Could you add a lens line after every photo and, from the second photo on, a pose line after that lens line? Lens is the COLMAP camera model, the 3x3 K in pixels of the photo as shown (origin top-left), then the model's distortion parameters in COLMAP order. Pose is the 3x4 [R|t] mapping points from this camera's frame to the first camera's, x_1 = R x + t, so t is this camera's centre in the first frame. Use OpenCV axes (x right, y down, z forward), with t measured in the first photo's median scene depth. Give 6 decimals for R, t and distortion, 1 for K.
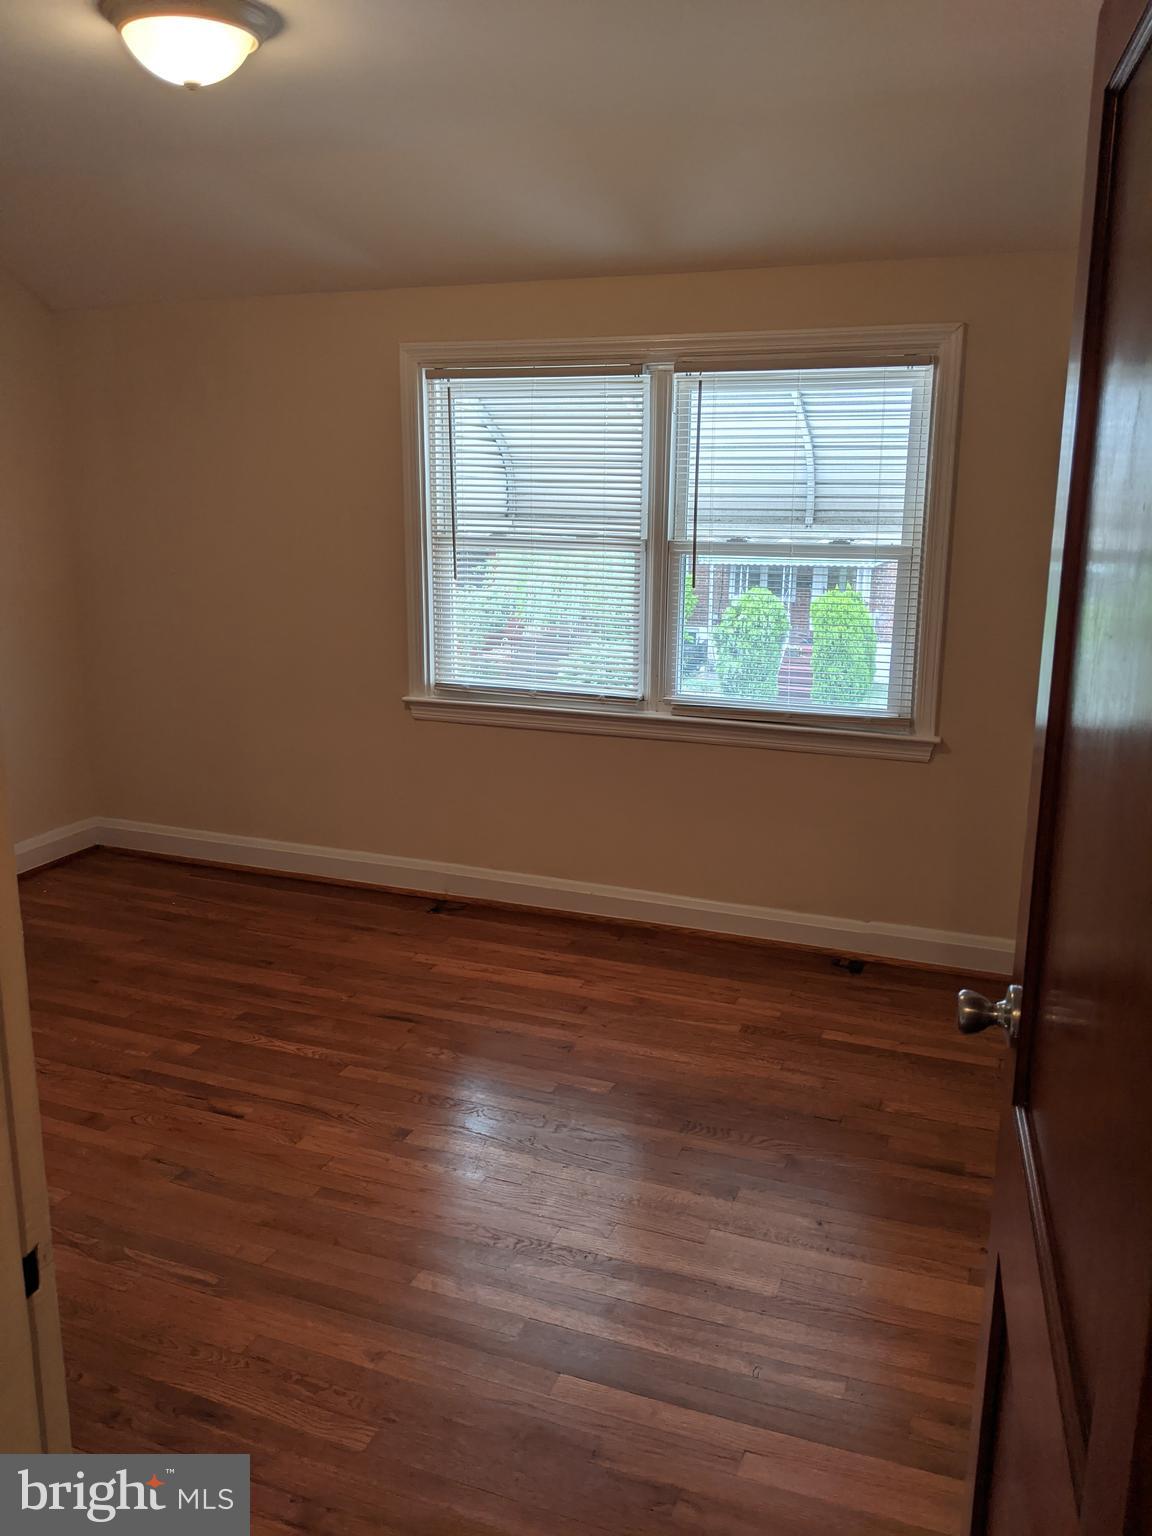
lens RADIAL K [[1223.7, 0, 569.1], [0, 1223.7, 747.7], [0, 0, 1]] dist [0.054360, -0.082713]
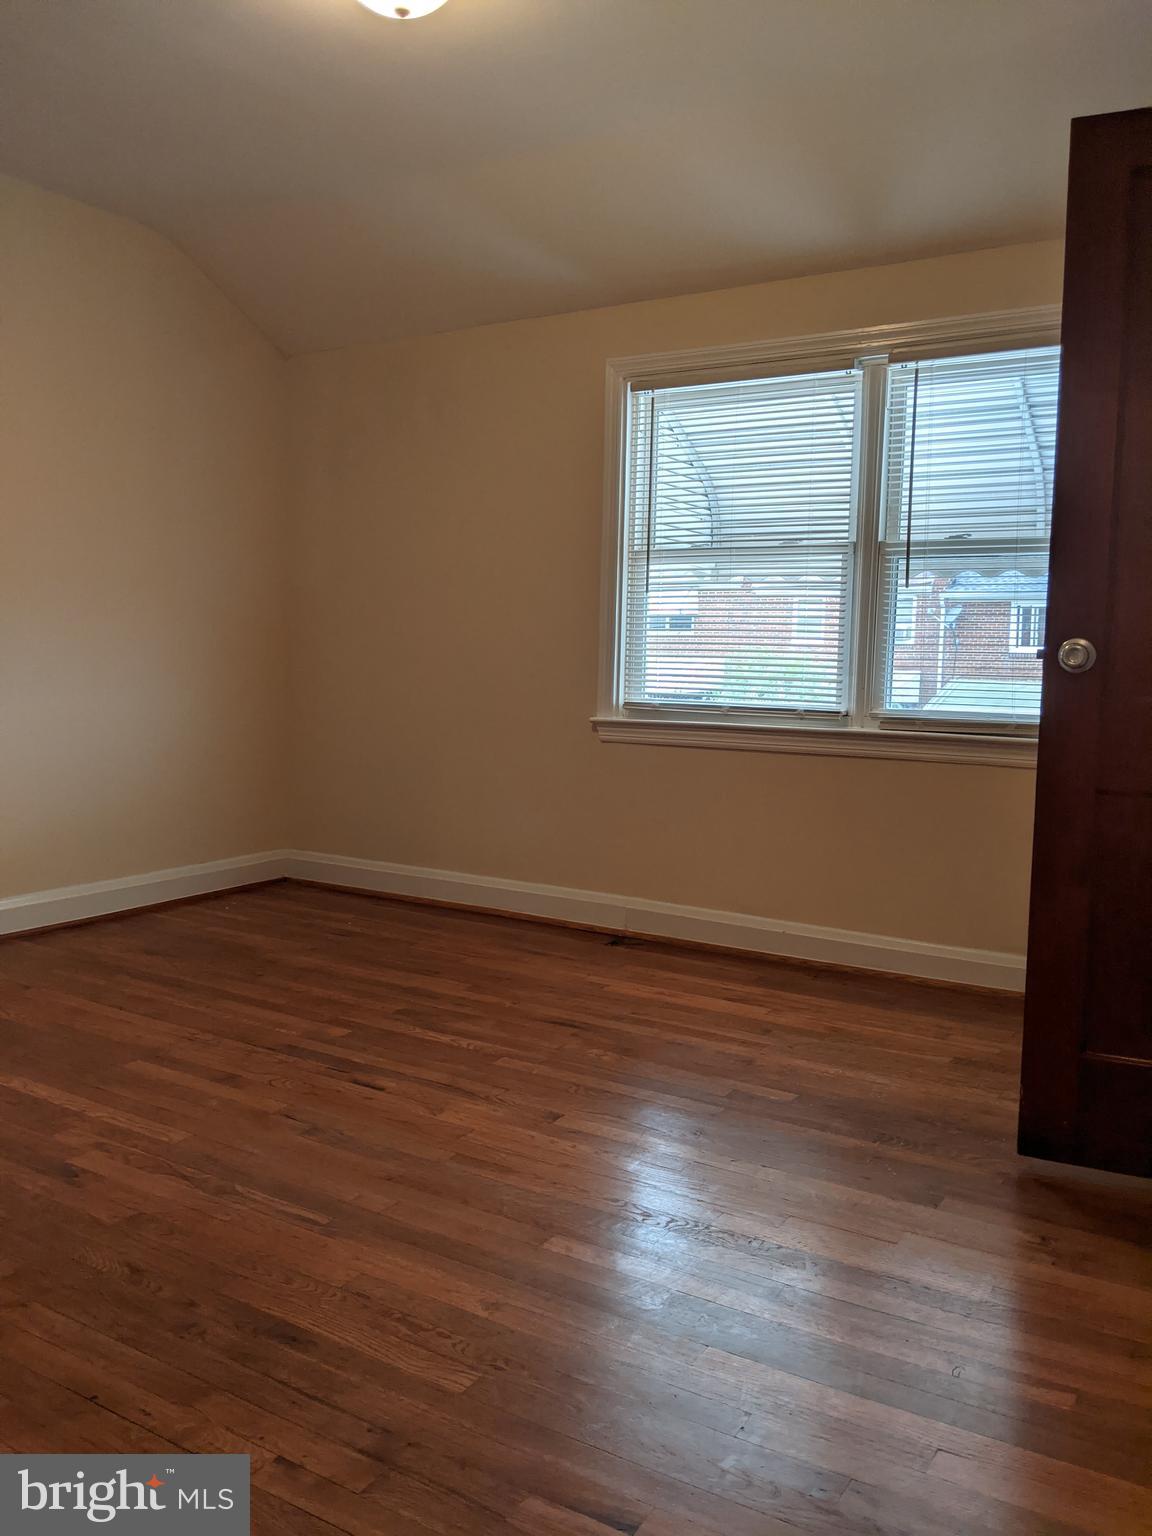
lens RADIAL K [[1223.7, 0, 579.2], [0, 1223.7, 743.5], [0, 0, 1]] dist [0.054360, -0.082713]
pose [[0.985583, 0.030527, -0.166415, 0.019819], [-0.052542, 0.990182, -0.129537, 0.136249], [0.160826, 0.136414, 0.977510, 0.082183]]
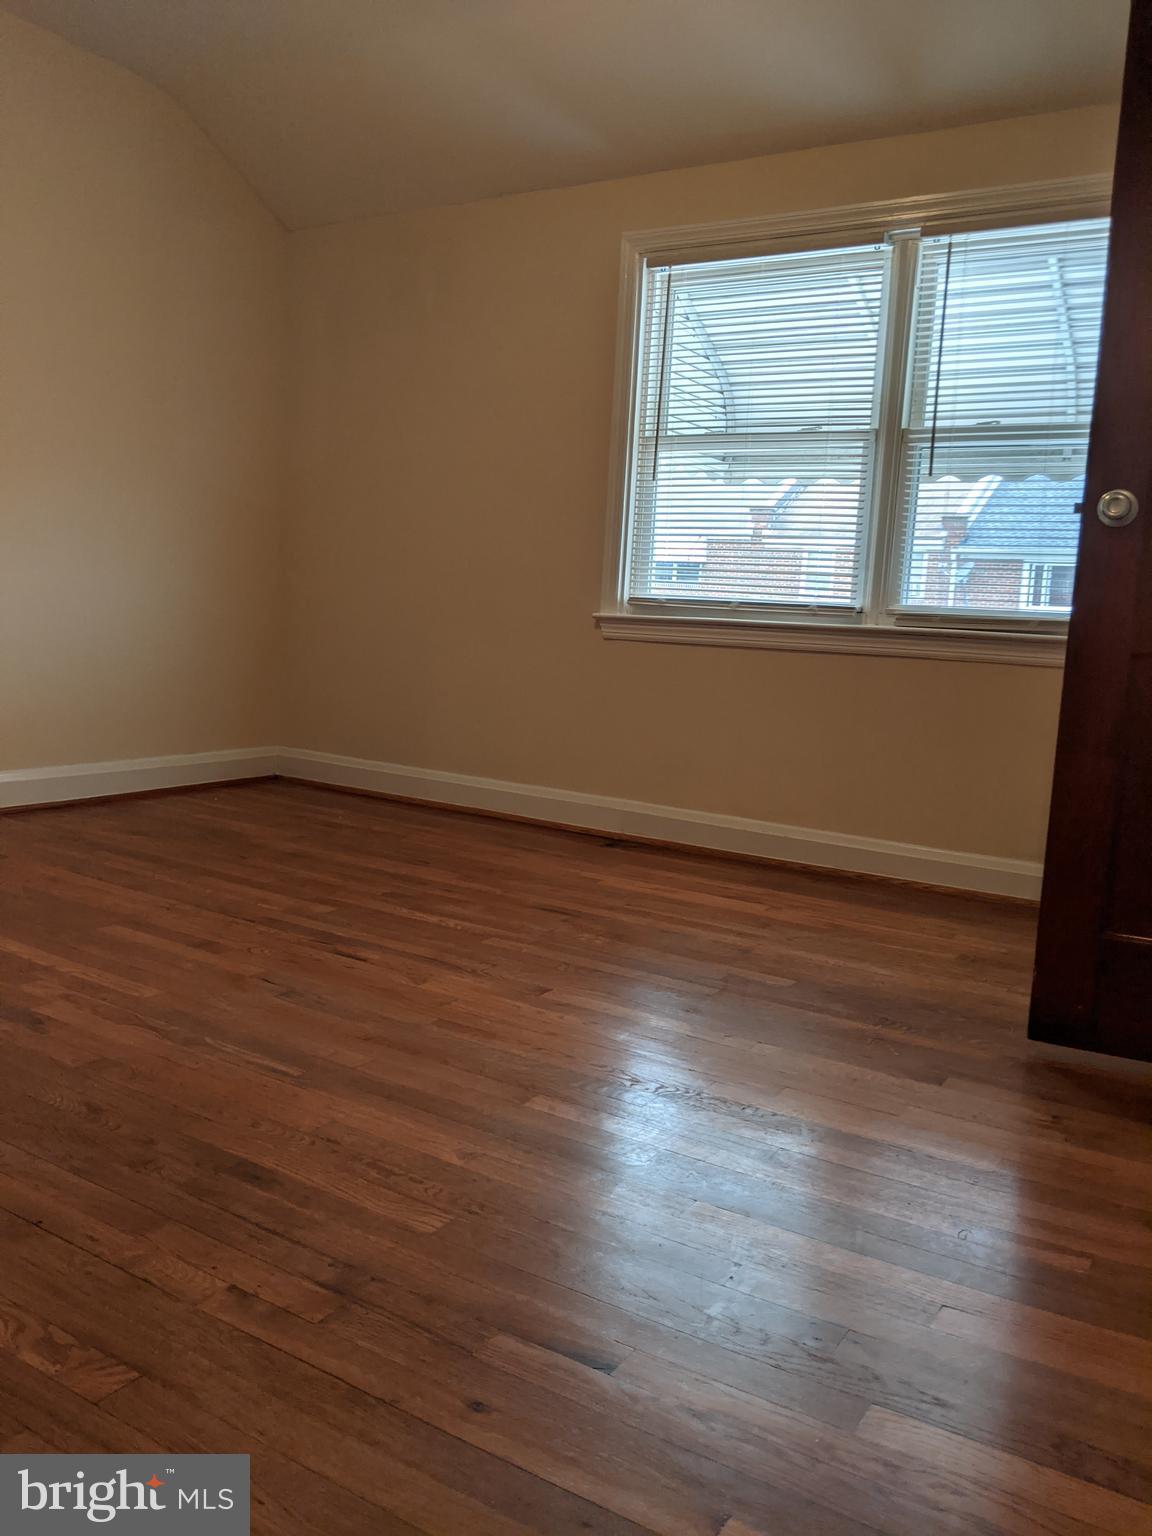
lens RADIAL K [[1223.7, 0, 566.9], [0, 1223.7, 737.4], [0, 0, 1]] dist [0.054360, -0.082713]
pose [[0.982003, 0.069176, -0.175742, 0.017306], [-0.086156, 0.992127, -0.090893, 0.182544], [0.168071, 0.104398, 0.980231, 0.126906]]
